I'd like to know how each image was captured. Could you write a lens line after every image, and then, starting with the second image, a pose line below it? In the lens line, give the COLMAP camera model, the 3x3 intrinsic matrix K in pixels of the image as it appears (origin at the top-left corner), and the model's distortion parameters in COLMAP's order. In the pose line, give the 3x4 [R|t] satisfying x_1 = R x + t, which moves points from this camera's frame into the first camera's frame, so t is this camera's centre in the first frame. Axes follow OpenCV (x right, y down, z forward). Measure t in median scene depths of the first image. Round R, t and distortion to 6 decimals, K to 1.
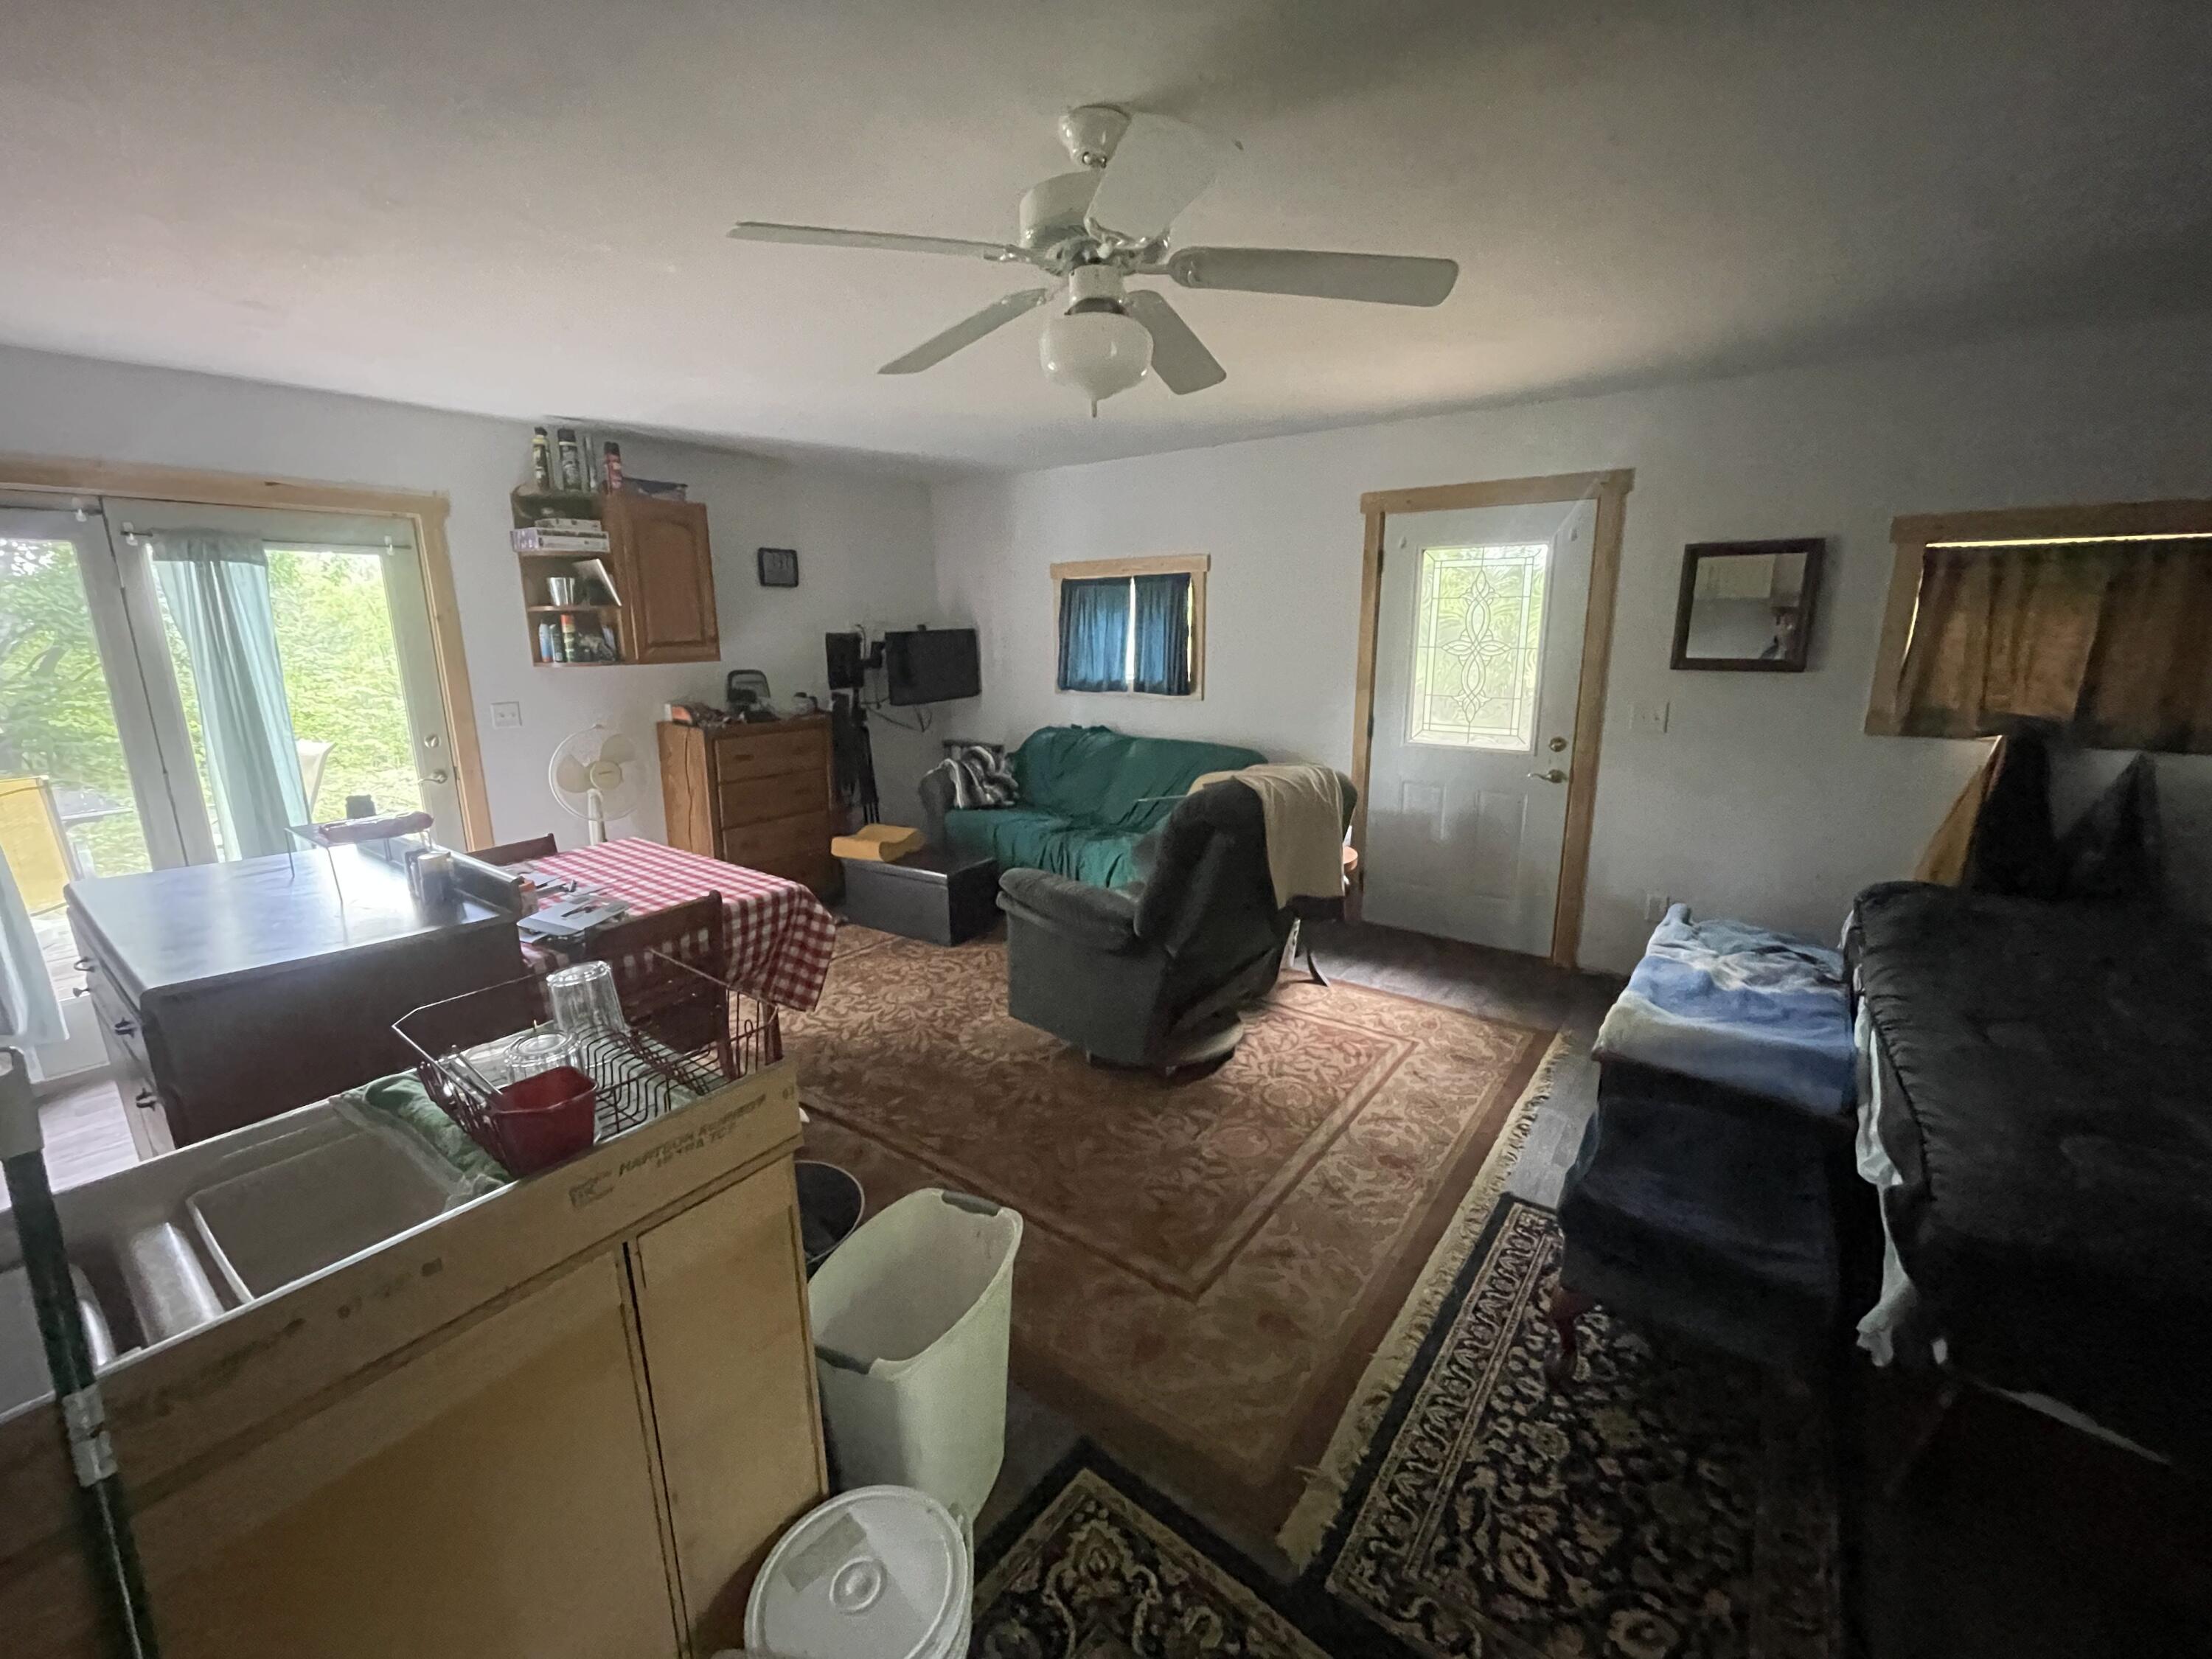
lens RADIAL K [[895.4, 0, 1106.6], [0, 895.4, 819.9], [0, 0, 1]] dist [-0.006086, 0.000307]
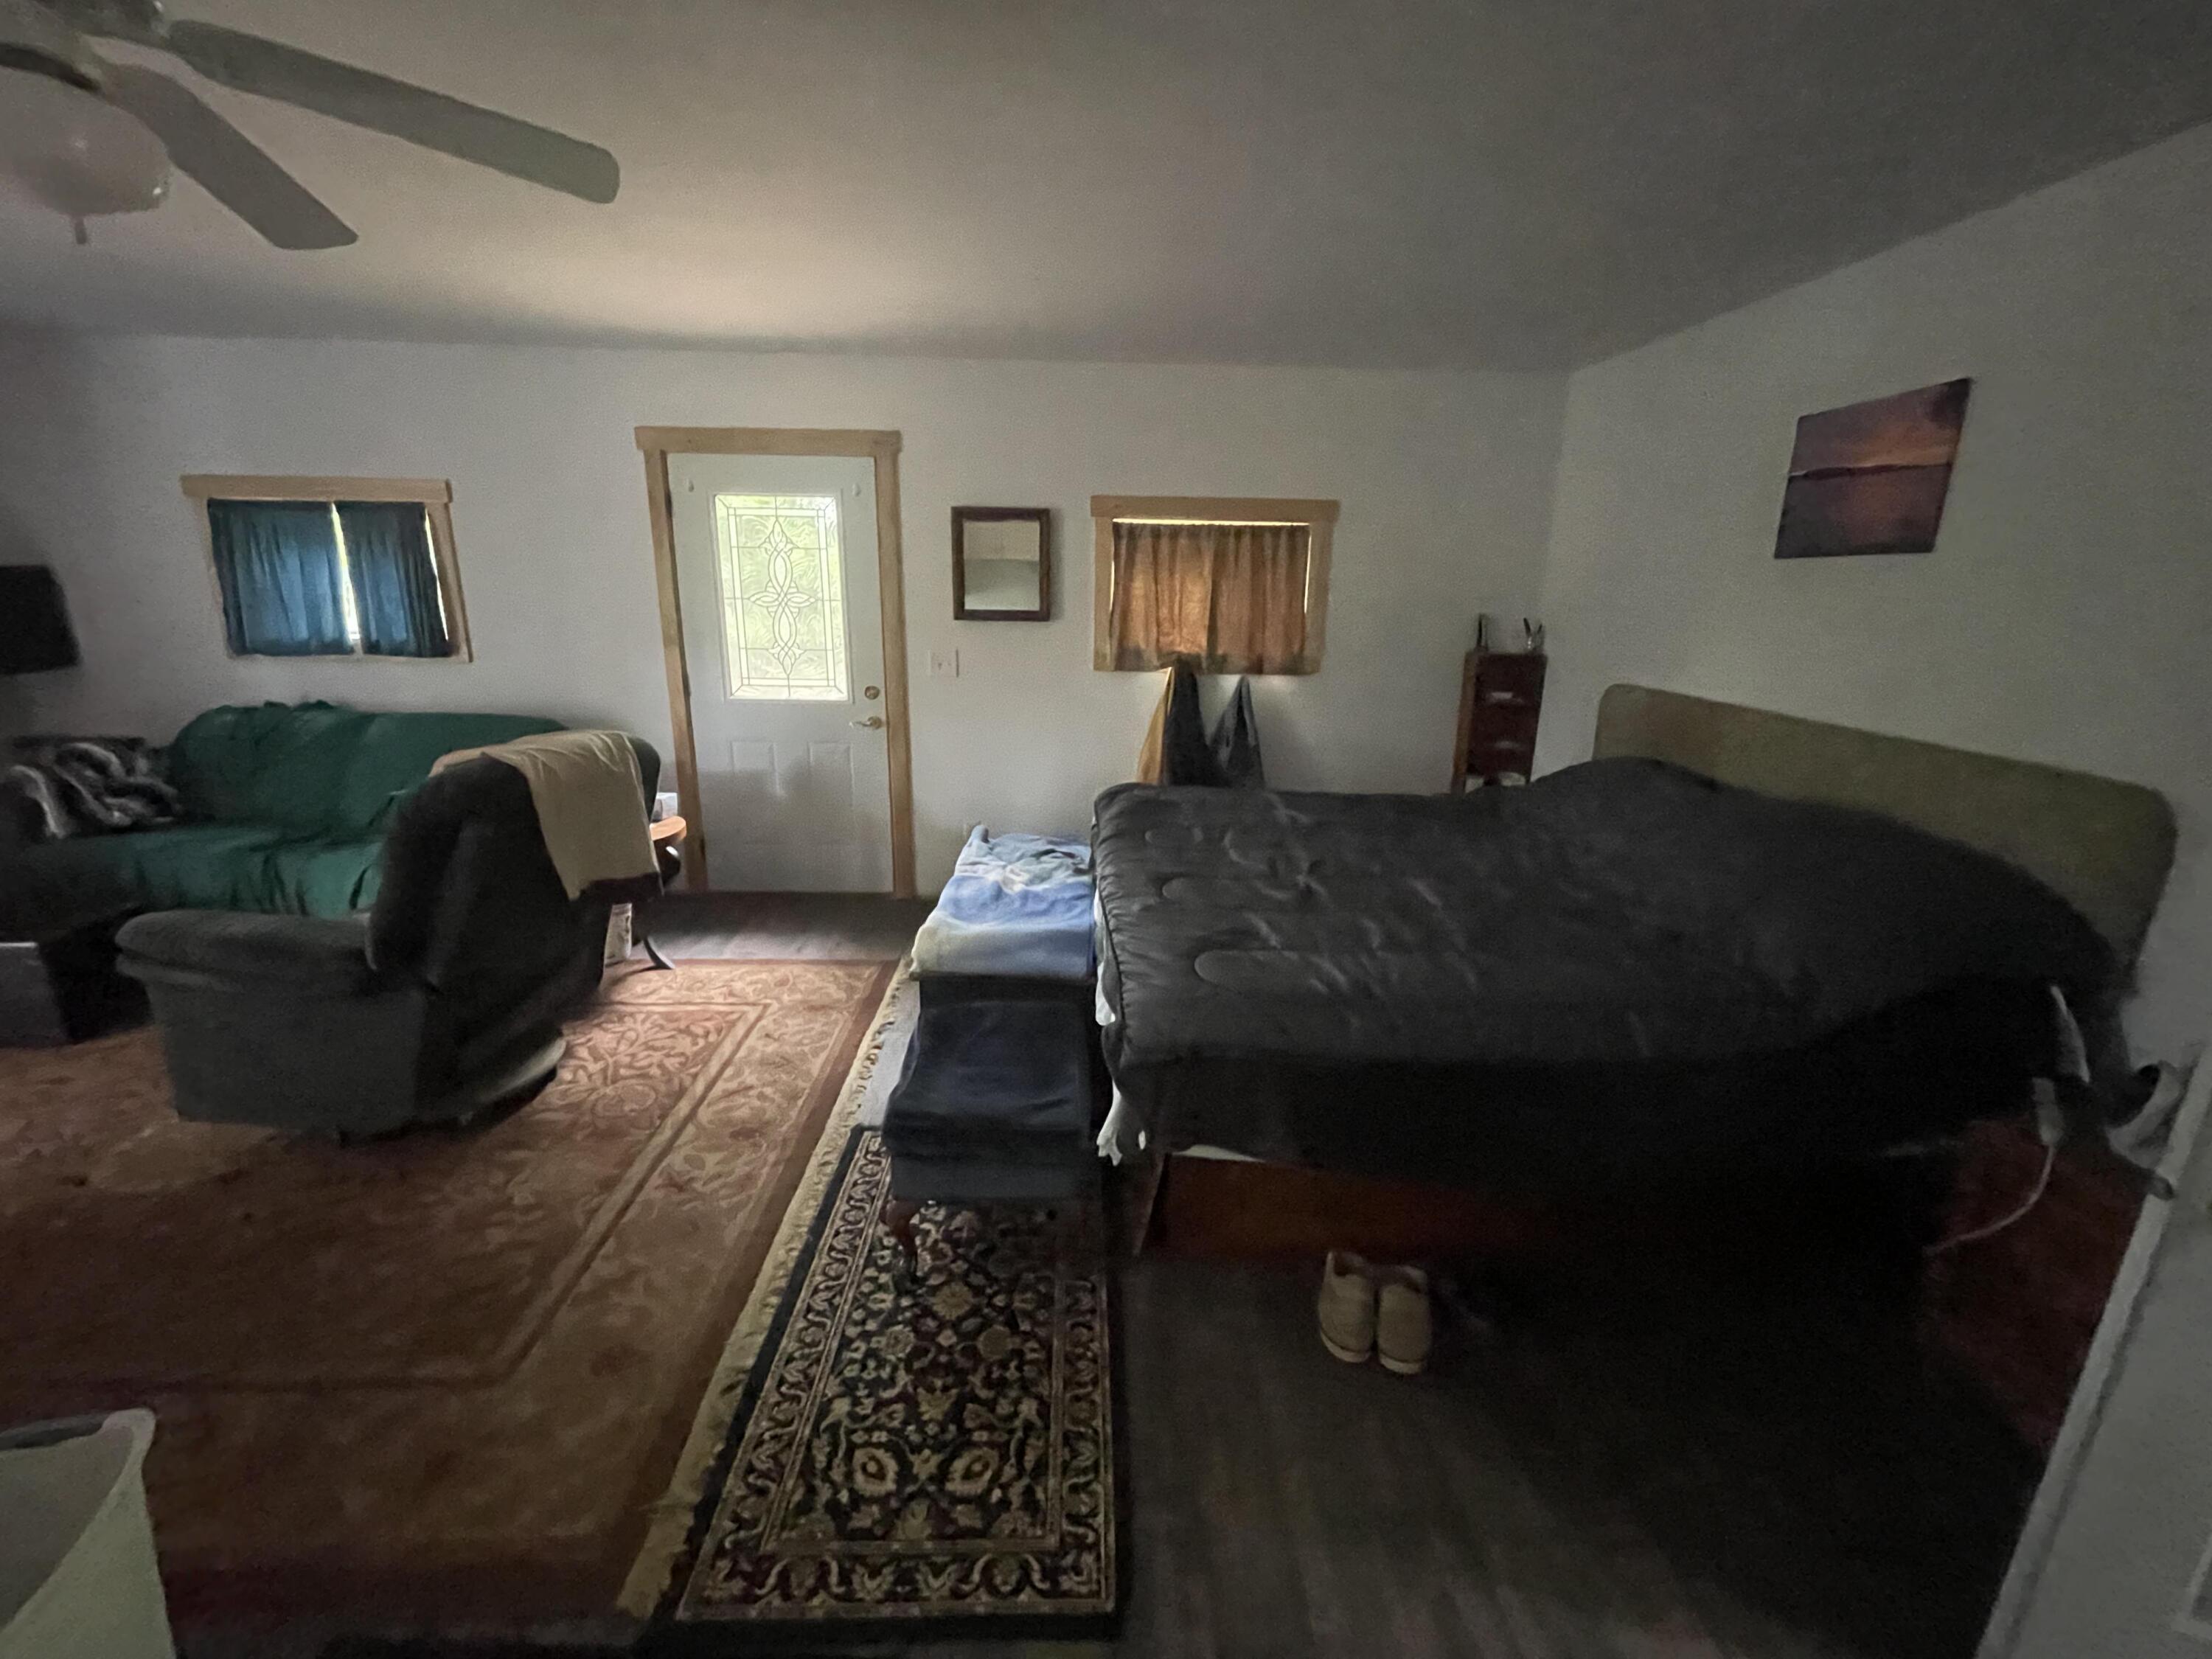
lens RADIAL K [[895.4, 0, 1106.6], [0, 895.4, 819.9], [0, 0, 1]] dist [-0.006086, 0.000307]
pose [[0.779094, -0.141770, 0.610667, 0.067861], [0.111517, 0.989900, 0.087537, 0.004258], [-0.616909, -0.000100, 0.787035, -0.001494]]
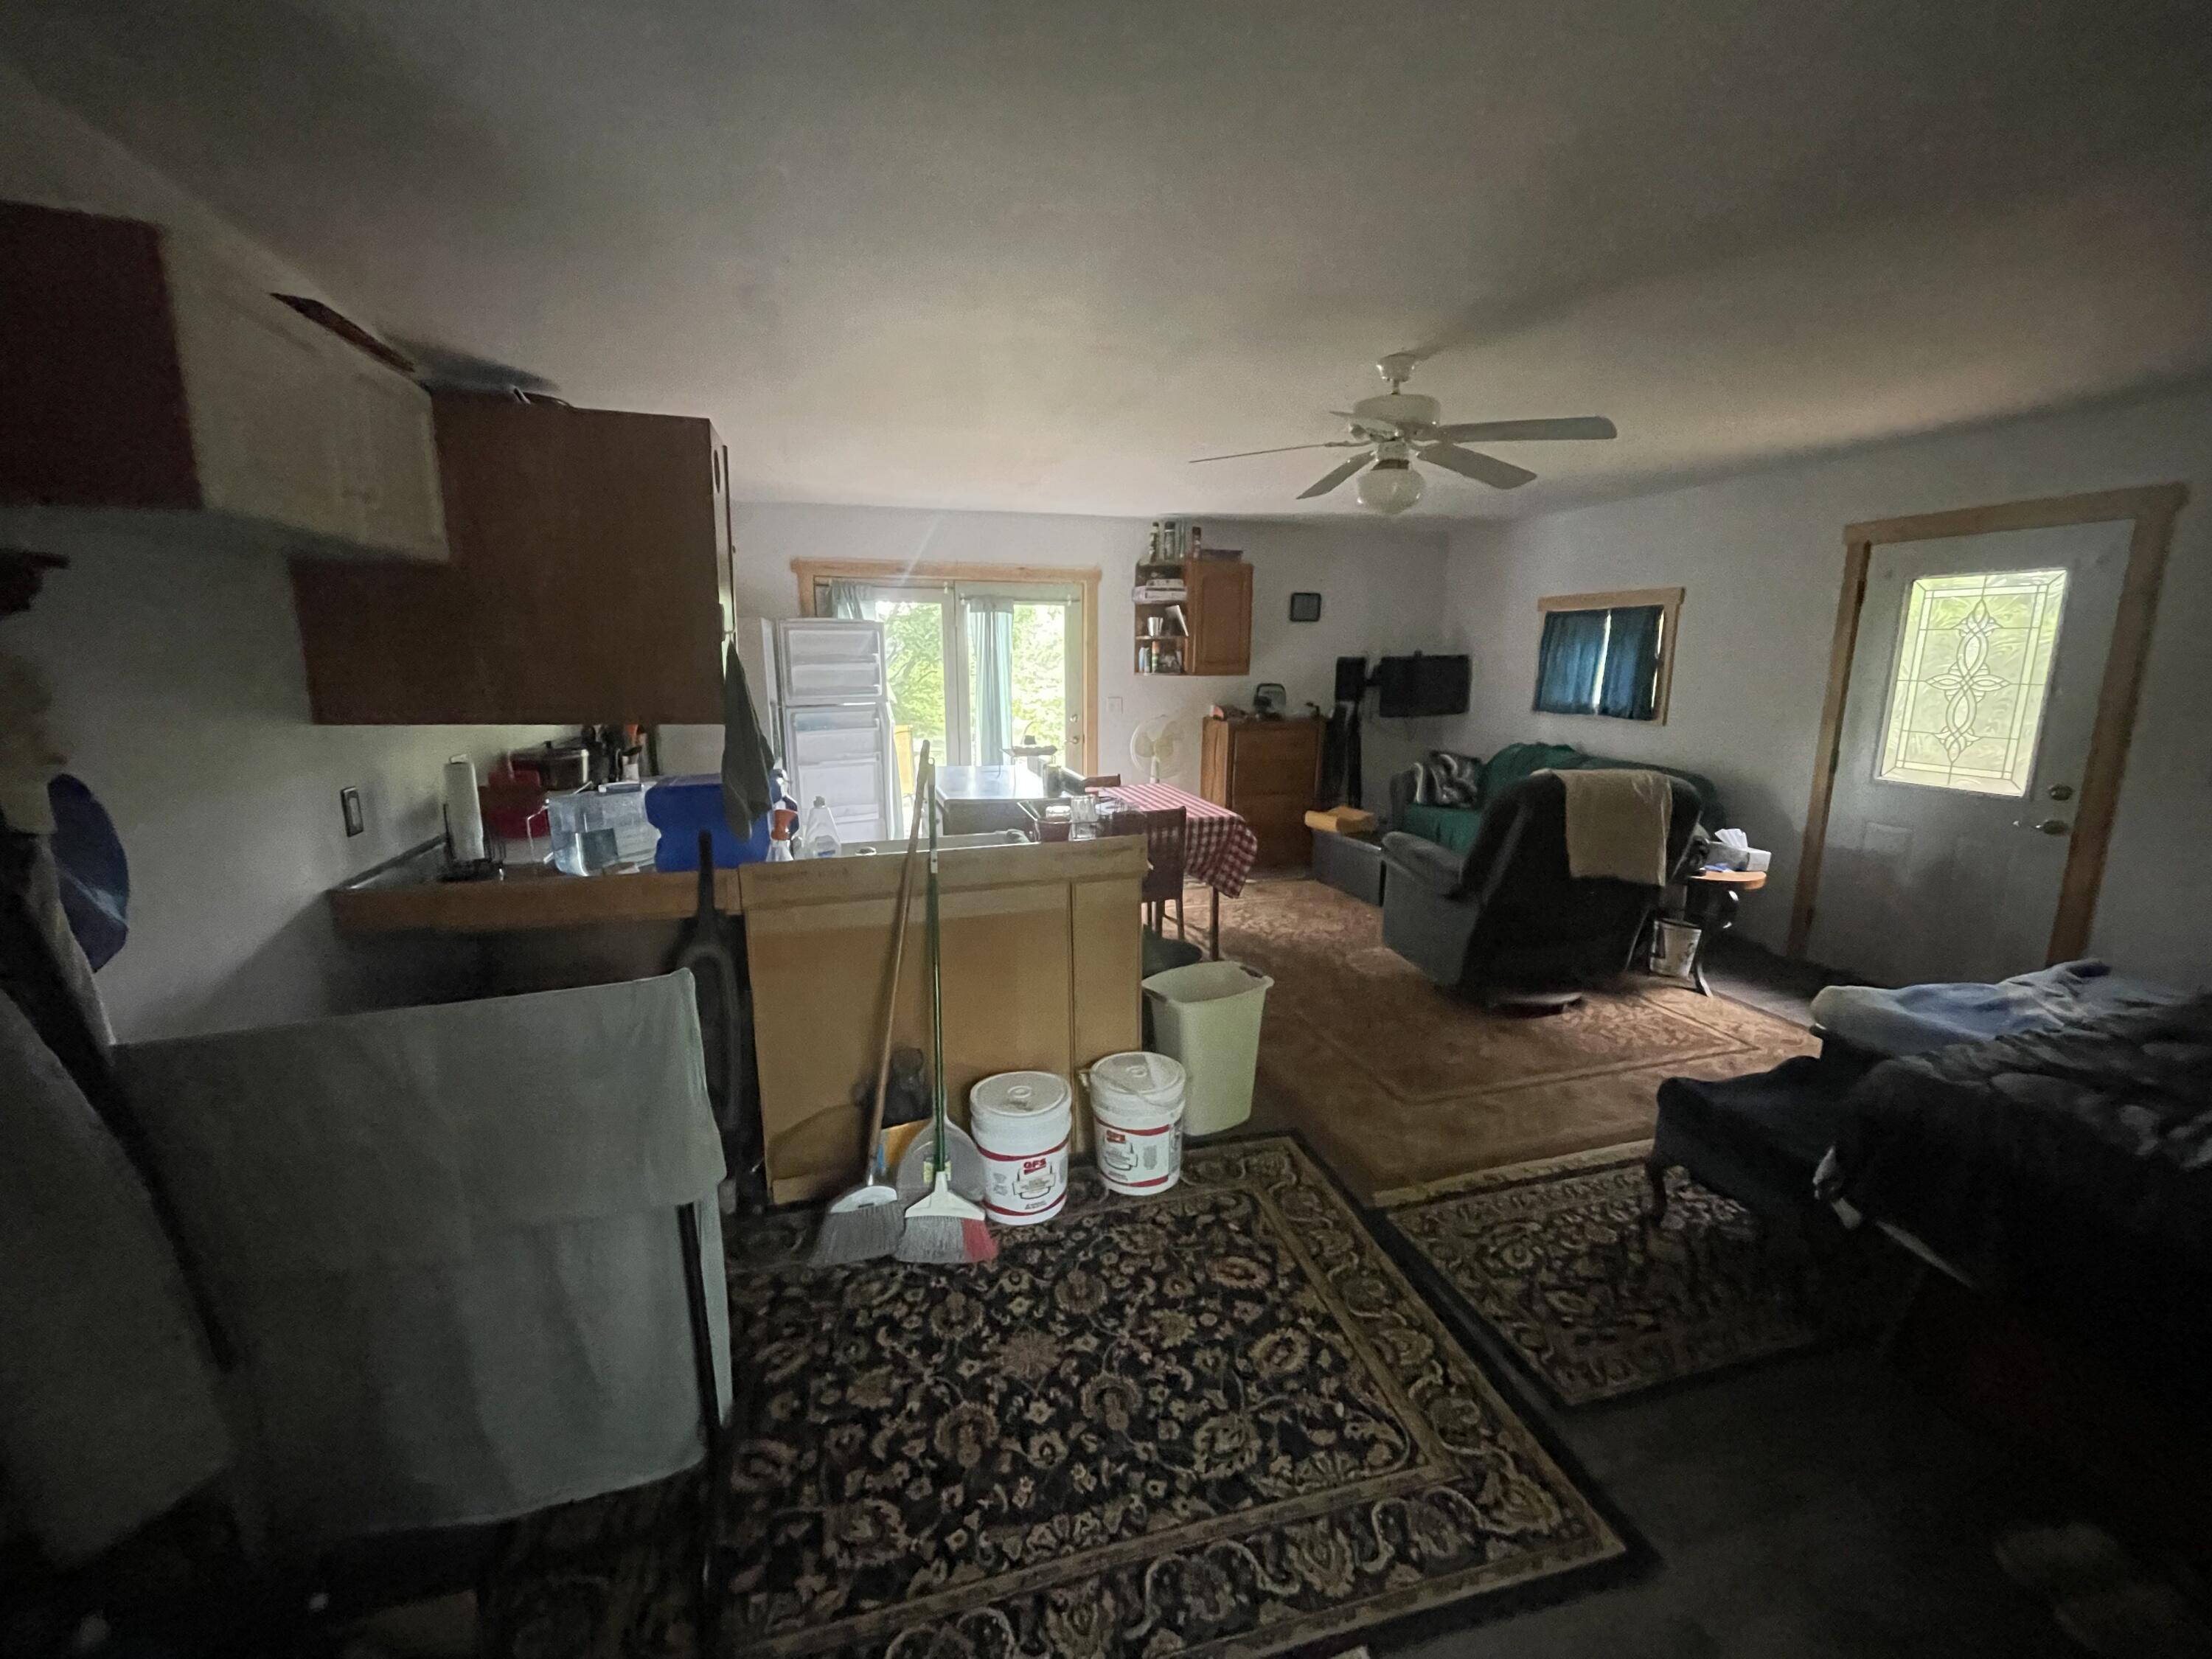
lens RADIAL K [[895.4, 0, 1106.6], [0, 895.4, 819.9], [0, 0, 1]] dist [-0.006086, 0.000307]
pose [[0.800419, 0.120721, -0.587159, 0.335599], [-0.137761, 0.990339, 0.015819, 0.075828], [0.583396, 0.068226, 0.809317, -0.339698]]
